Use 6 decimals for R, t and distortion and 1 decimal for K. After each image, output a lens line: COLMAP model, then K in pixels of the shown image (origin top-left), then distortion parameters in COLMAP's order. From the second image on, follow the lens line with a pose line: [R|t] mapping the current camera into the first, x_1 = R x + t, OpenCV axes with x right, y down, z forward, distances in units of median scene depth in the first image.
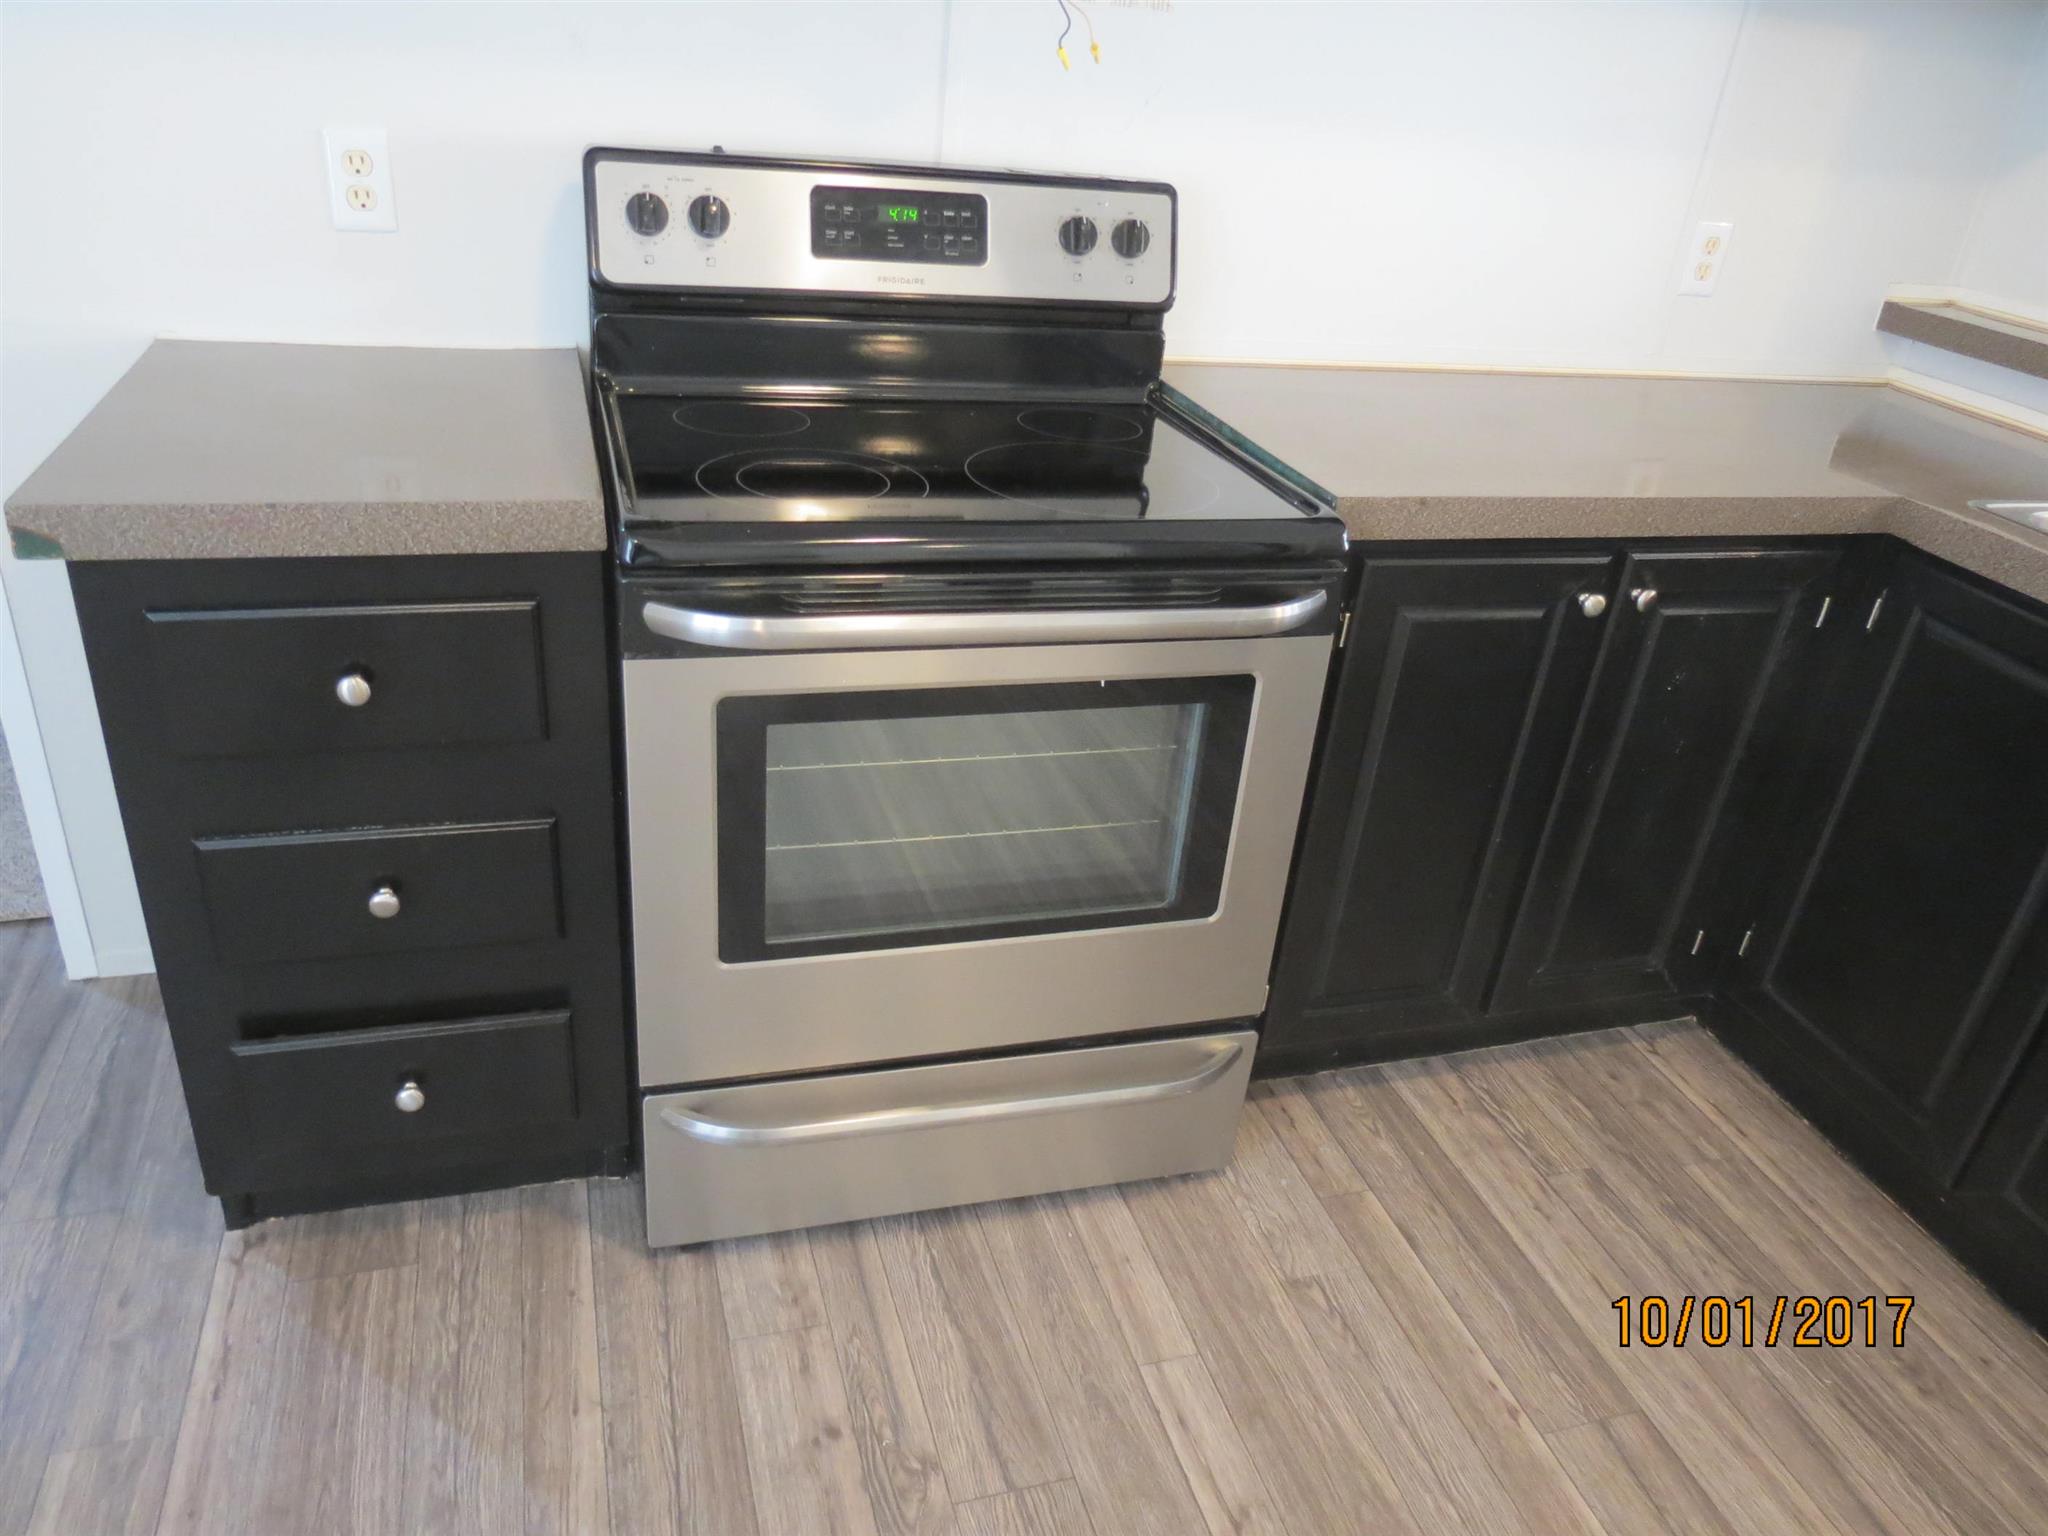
lens RADIAL K [[1483.7, 0, 1024.0], [0, 1483.7, 768.0], [0, 0, 1]] dist [-0.020704, 0.000208]
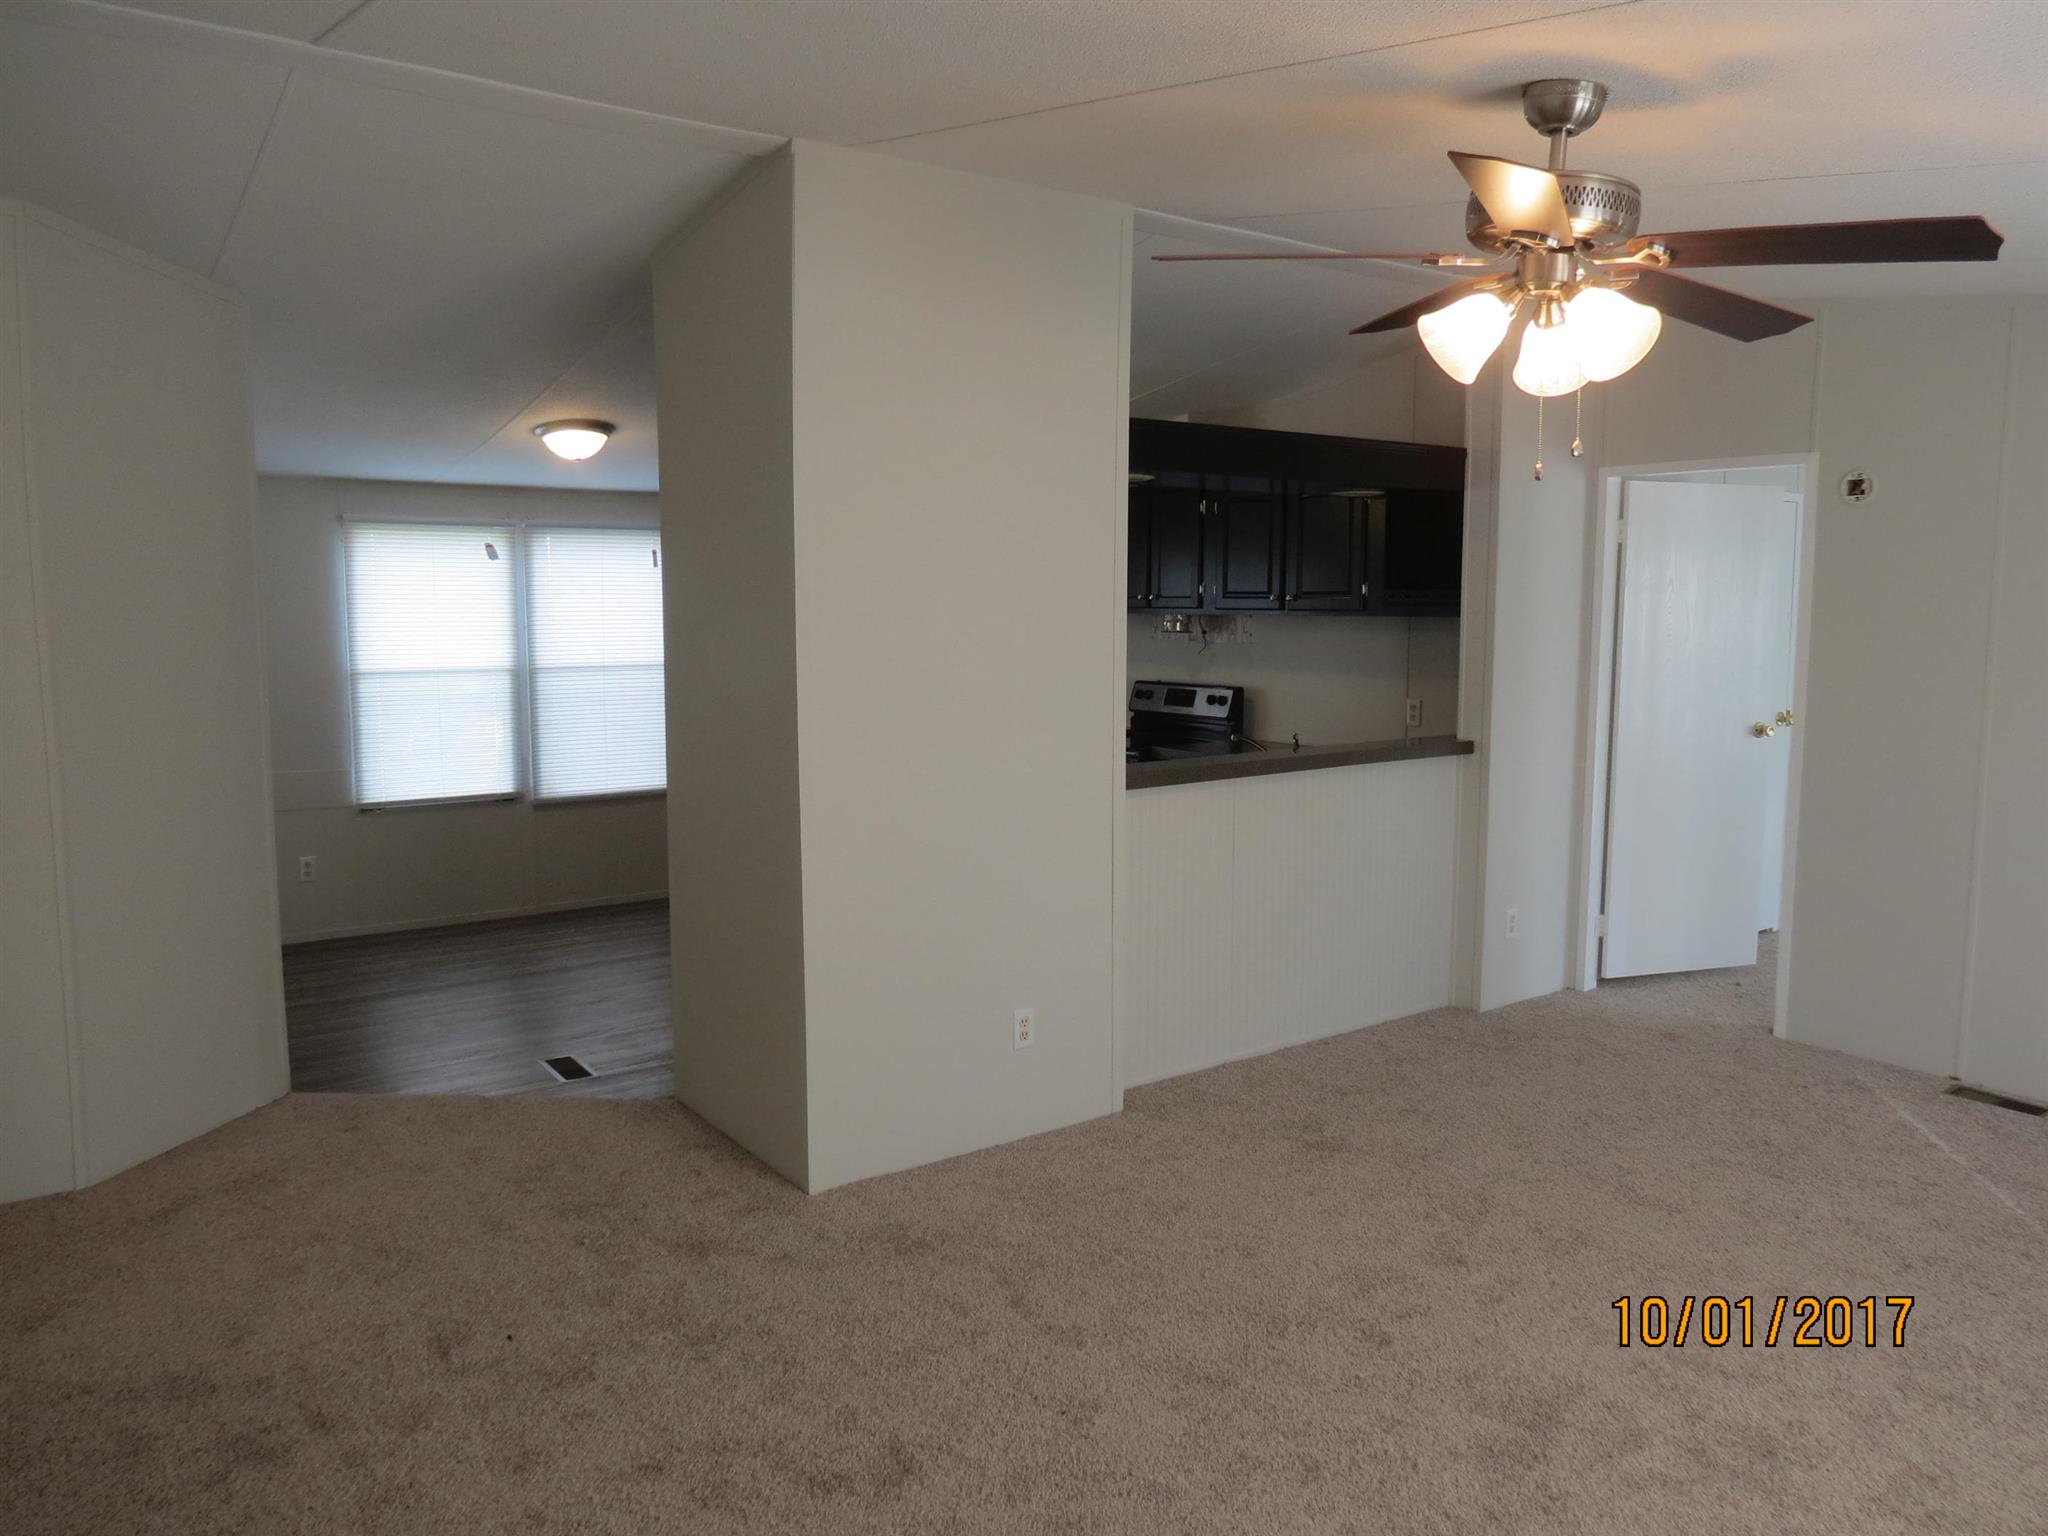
lens RADIAL K [[1483.7, 0, 1024.0], [0, 1483.7, 768.0], [0, 0, 1]] dist [-0.020704, 0.000208]
pose [[0.317810, 0.006183, -0.948134, 3.763589], [-0.416527, 0.899230, -0.133754, 0.547972], [0.851764, 0.437432, 0.288360, -0.467416]]
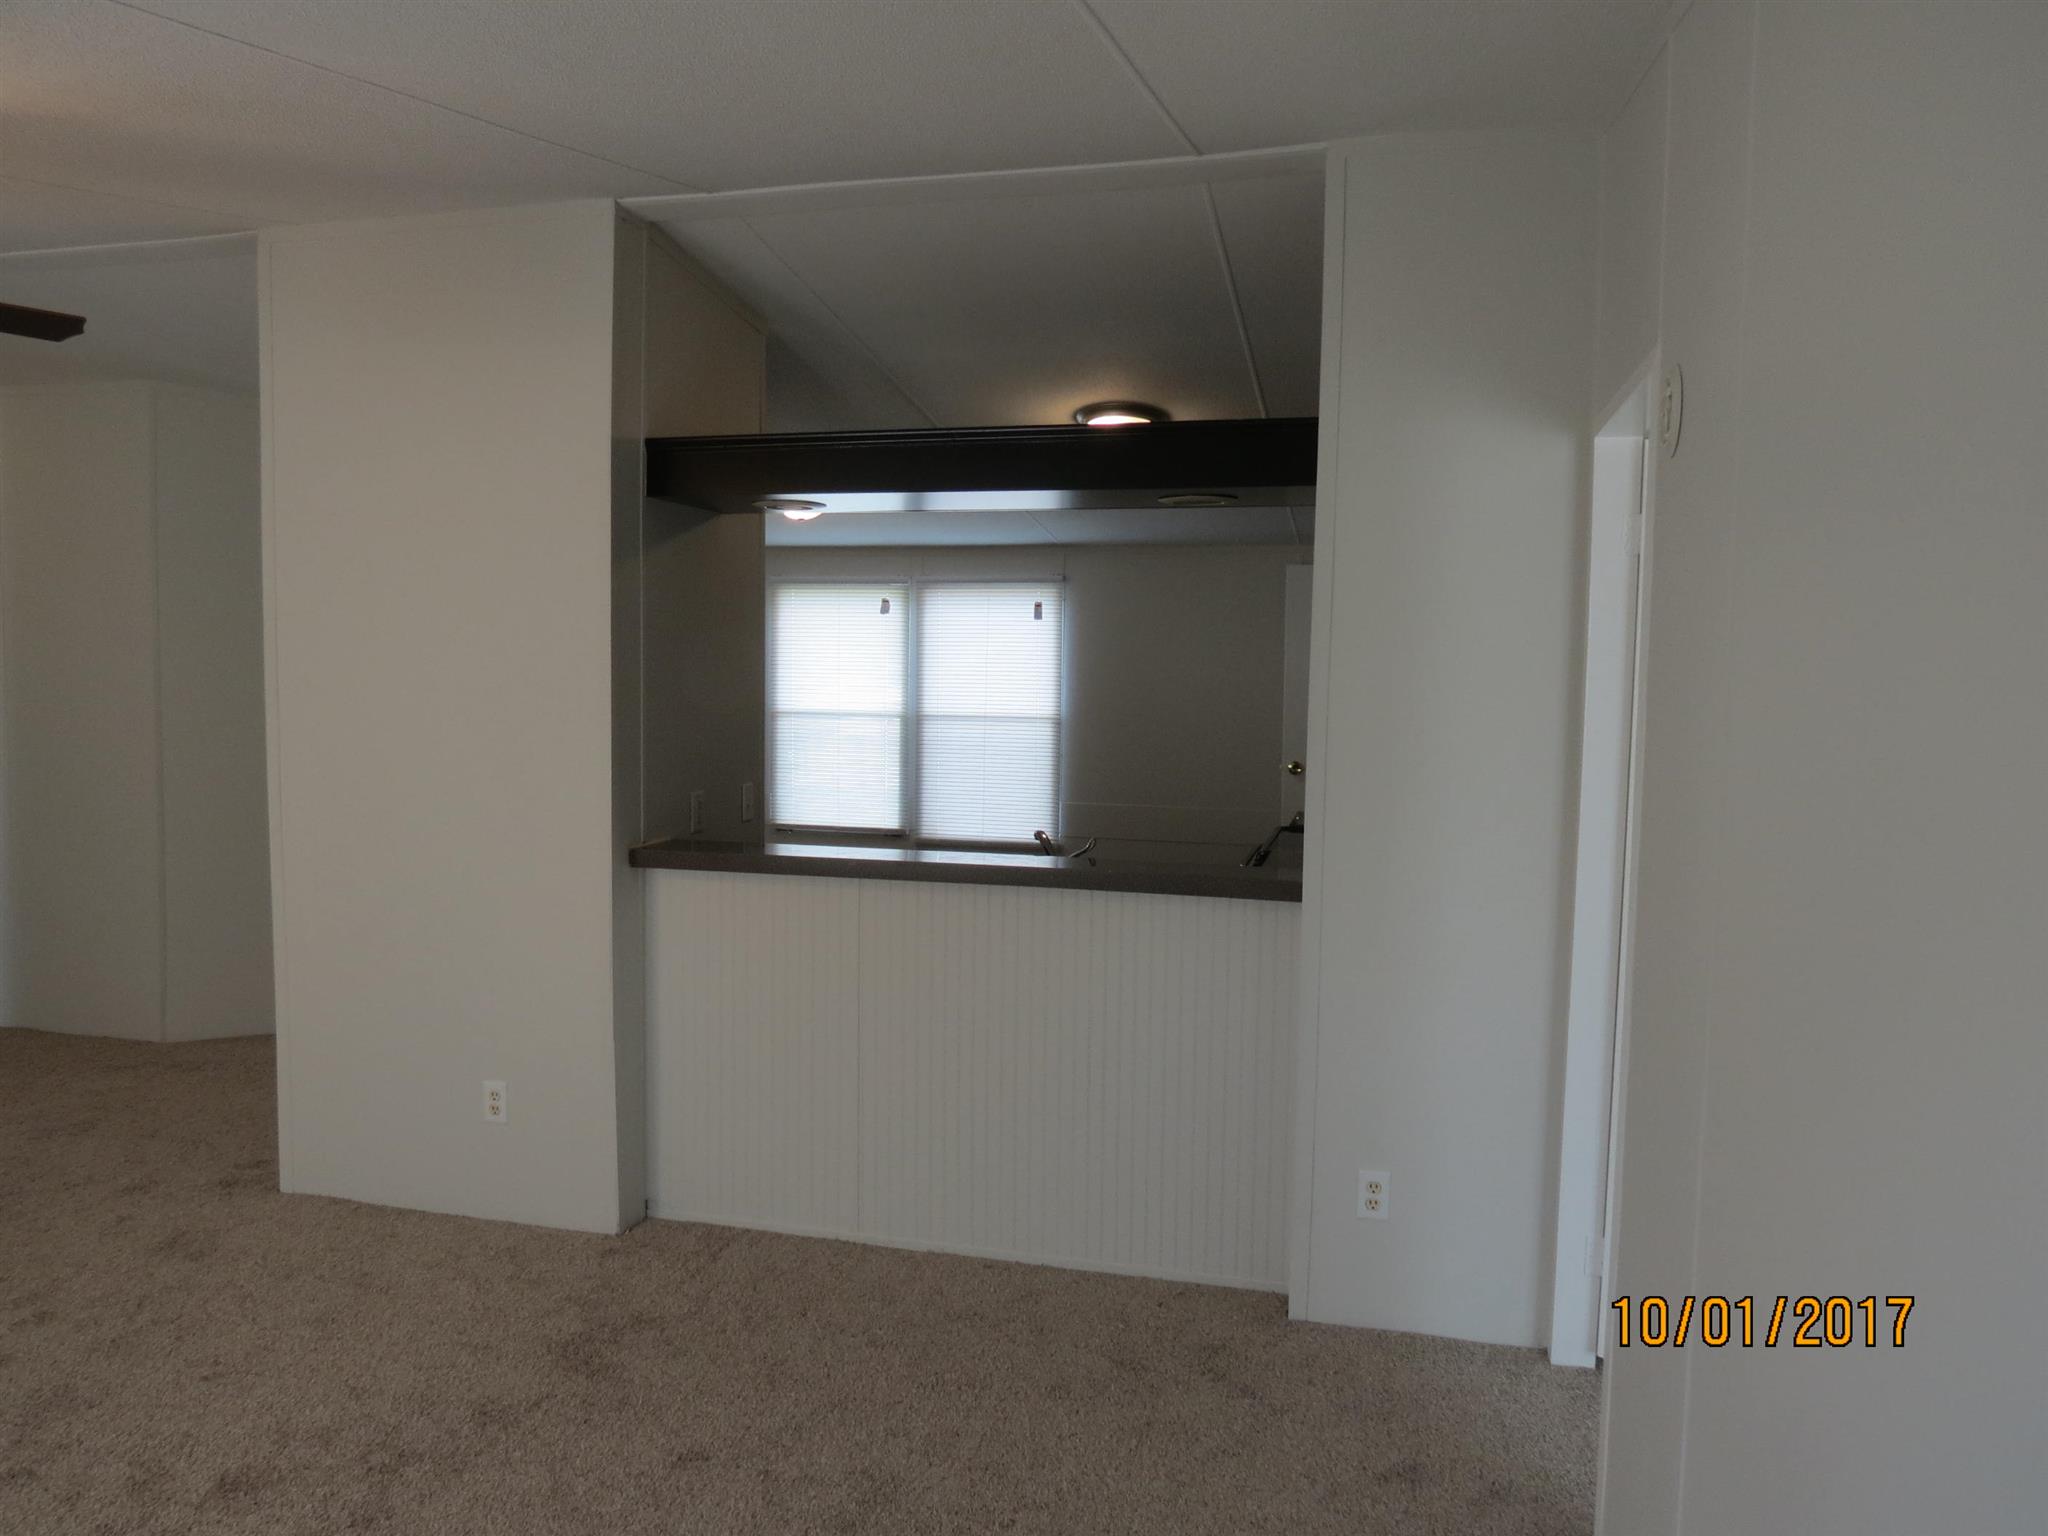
lens RADIAL K [[1483.7, 0, 1024.0], [0, 1483.7, 768.0], [0, 0, 1]] dist [-0.020704, 0.000208]
pose [[-0.546498, -0.042846, -0.836364, 2.916833], [-0.451432, 0.856243, 0.251111, -0.799490], [0.705371, 0.514793, -0.487277, 1.888224]]
